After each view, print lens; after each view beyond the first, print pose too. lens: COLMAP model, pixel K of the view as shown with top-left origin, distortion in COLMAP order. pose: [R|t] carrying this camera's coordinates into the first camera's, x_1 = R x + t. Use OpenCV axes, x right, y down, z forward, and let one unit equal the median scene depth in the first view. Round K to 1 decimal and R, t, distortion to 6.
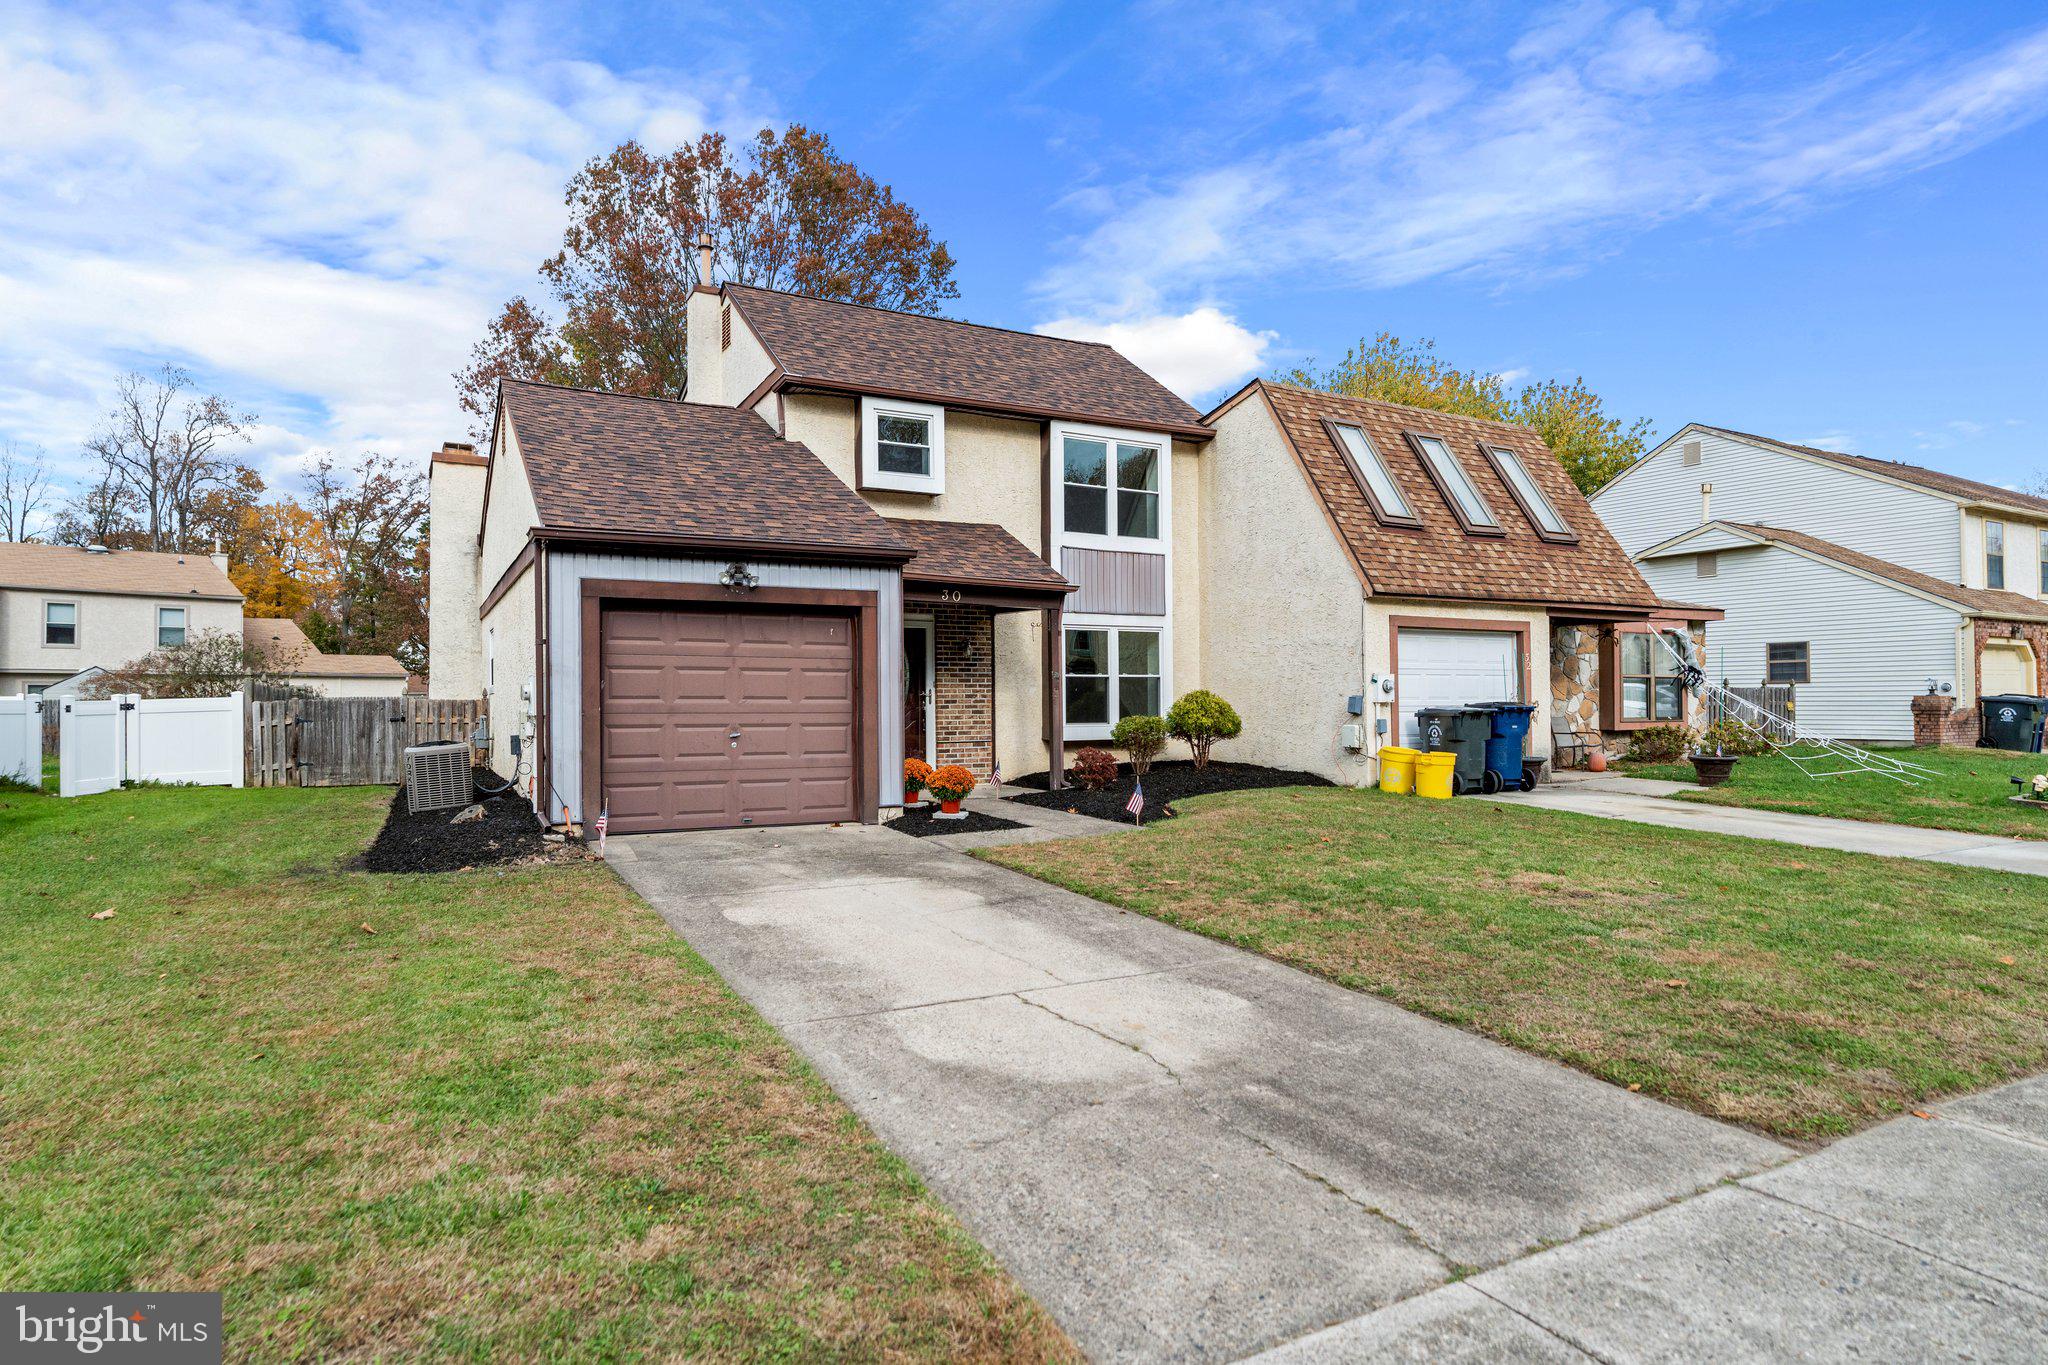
lens RADIAL K [[1121.6, 0, 1030.3], [0, 1121.6, 680.6], [0, 0, 1]] dist [-0.000920, 0.001086]
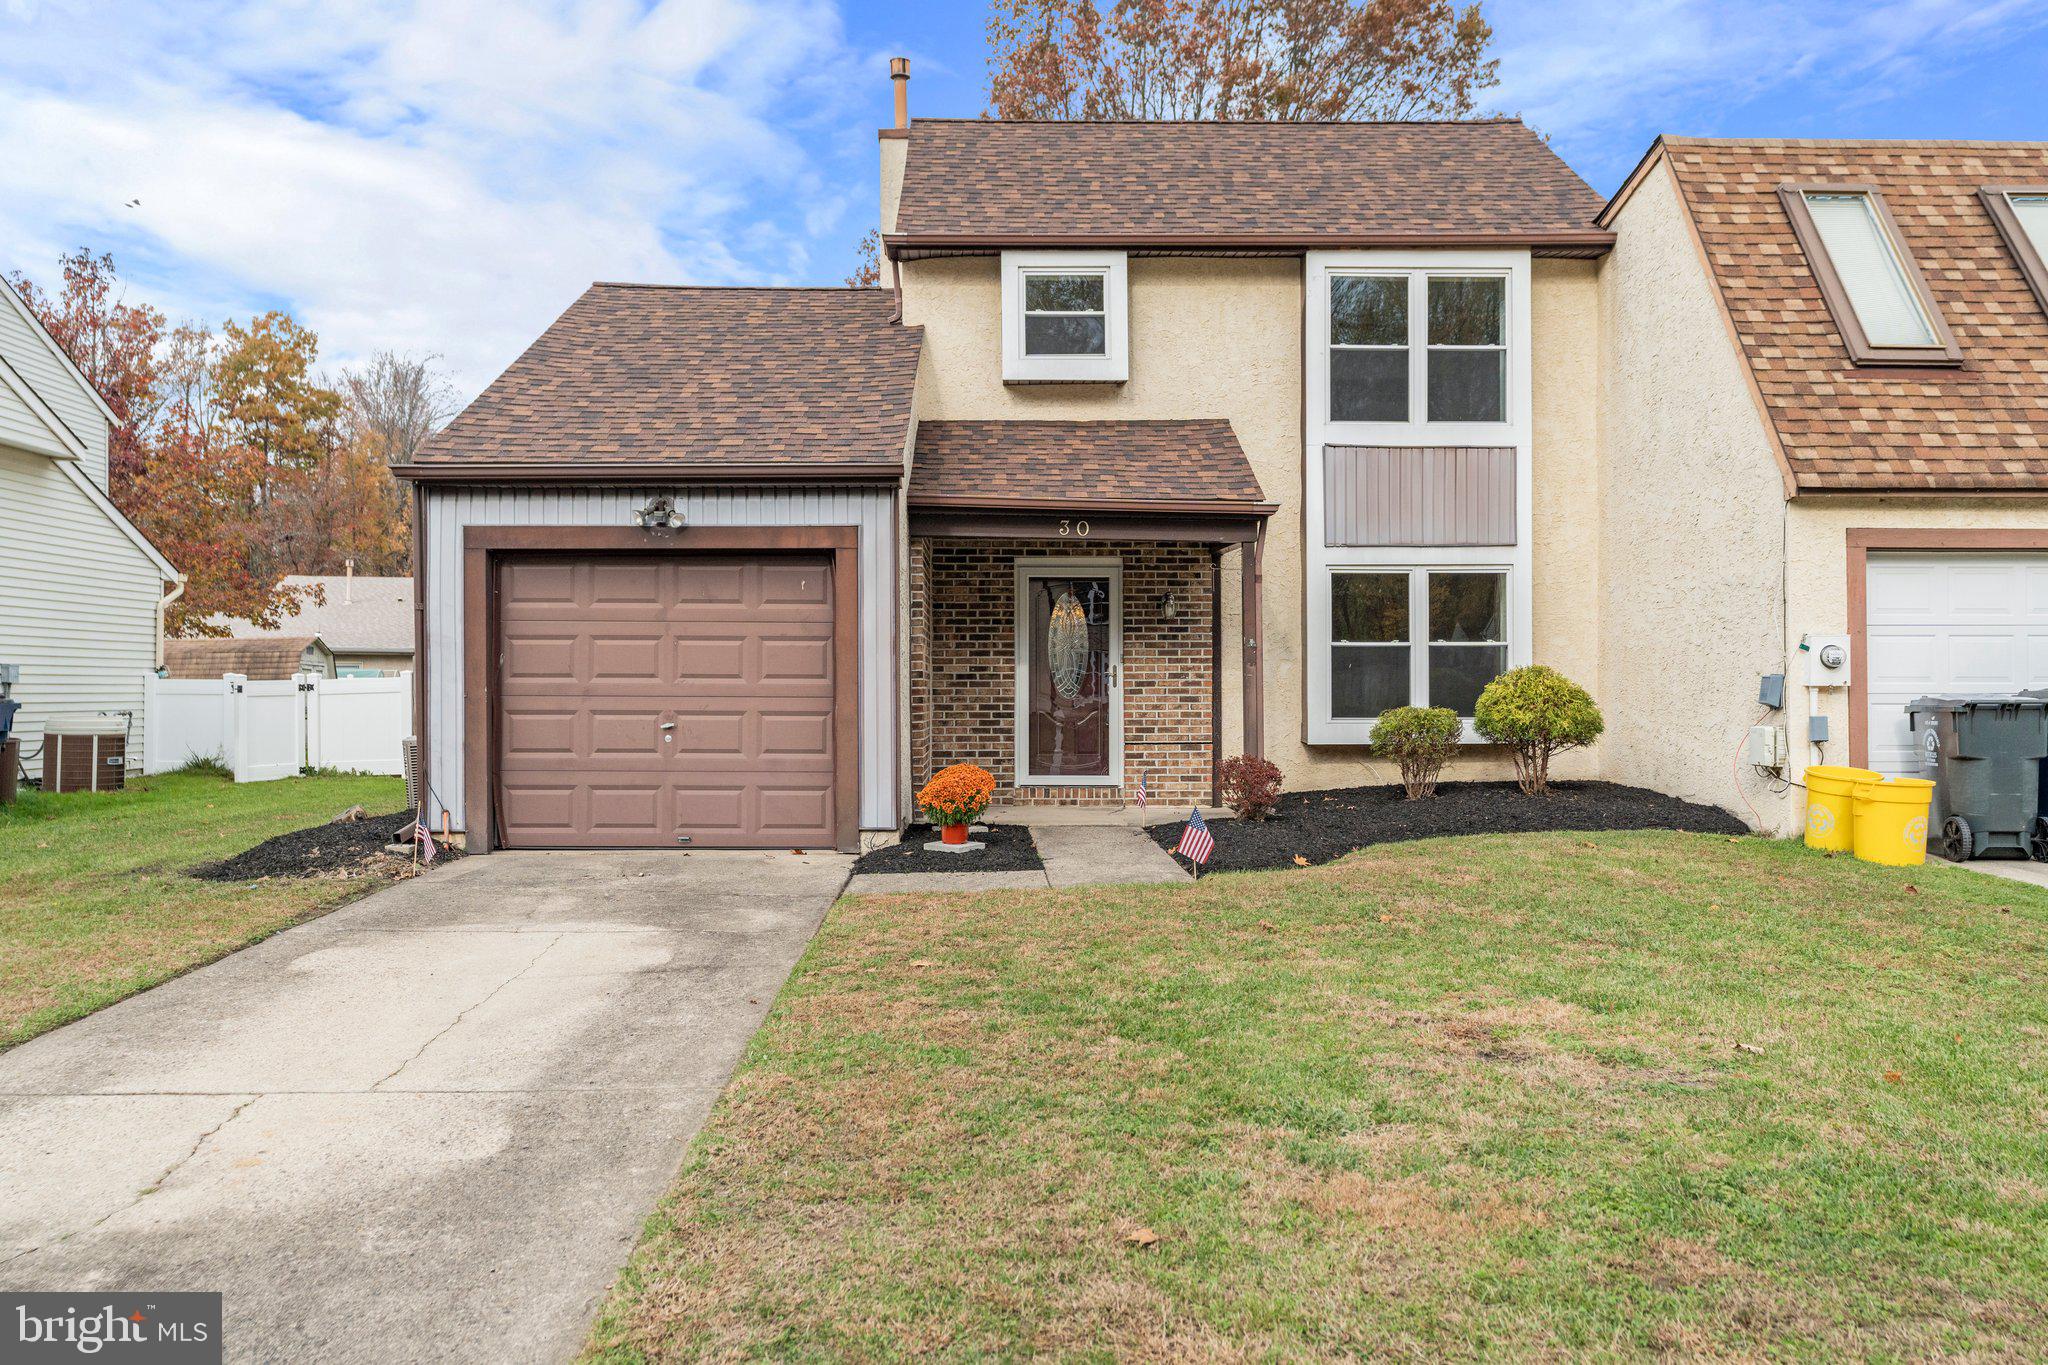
lens RADIAL K [[1547.1, 0, 1017.1], [0, 1547.1, 682.5], [0, 0, 1]] dist [0.002153, 0.003599]
pose [[0.889035, 0.001148, -0.457838, 0.306372], [0.005550, 0.999896, 0.013285, 0.005186], [0.457806, -0.014352, 0.888936, 0.133395]]
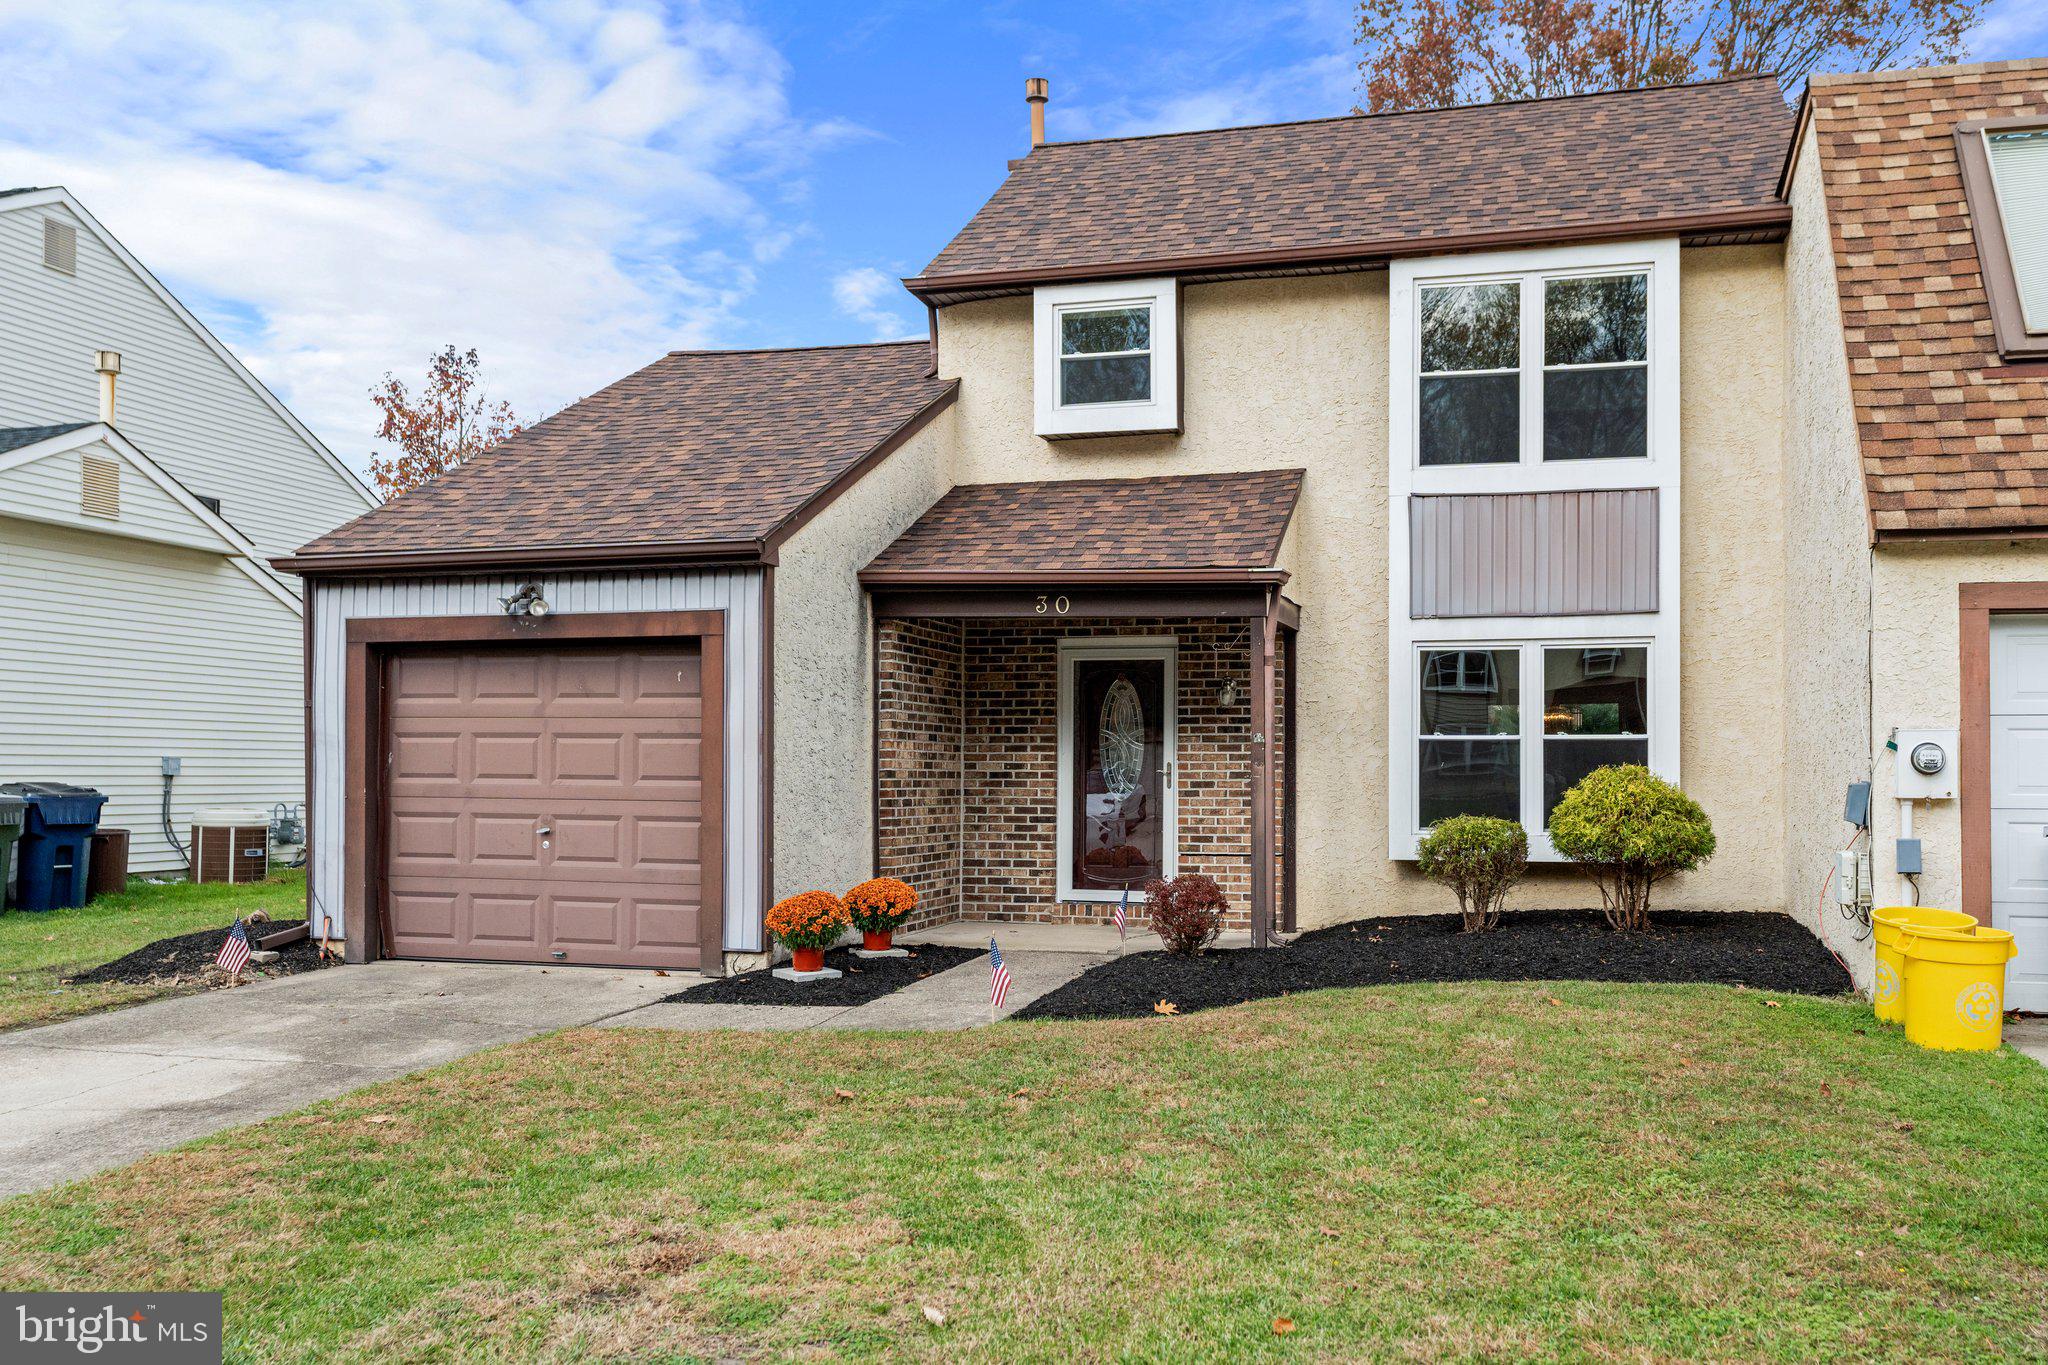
lens RADIAL K [[1694.5, 0, 1083.8], [0, 1694.5, 757.1], [0, 0, 1]] dist [0.004478, 0.000060]
pose [[0.731342, 0.000009, -0.682011, 0.507224], [0.005297, 0.999970, 0.005694, -0.000818], [0.681990, -0.007777, 0.731320, 0.334521]]
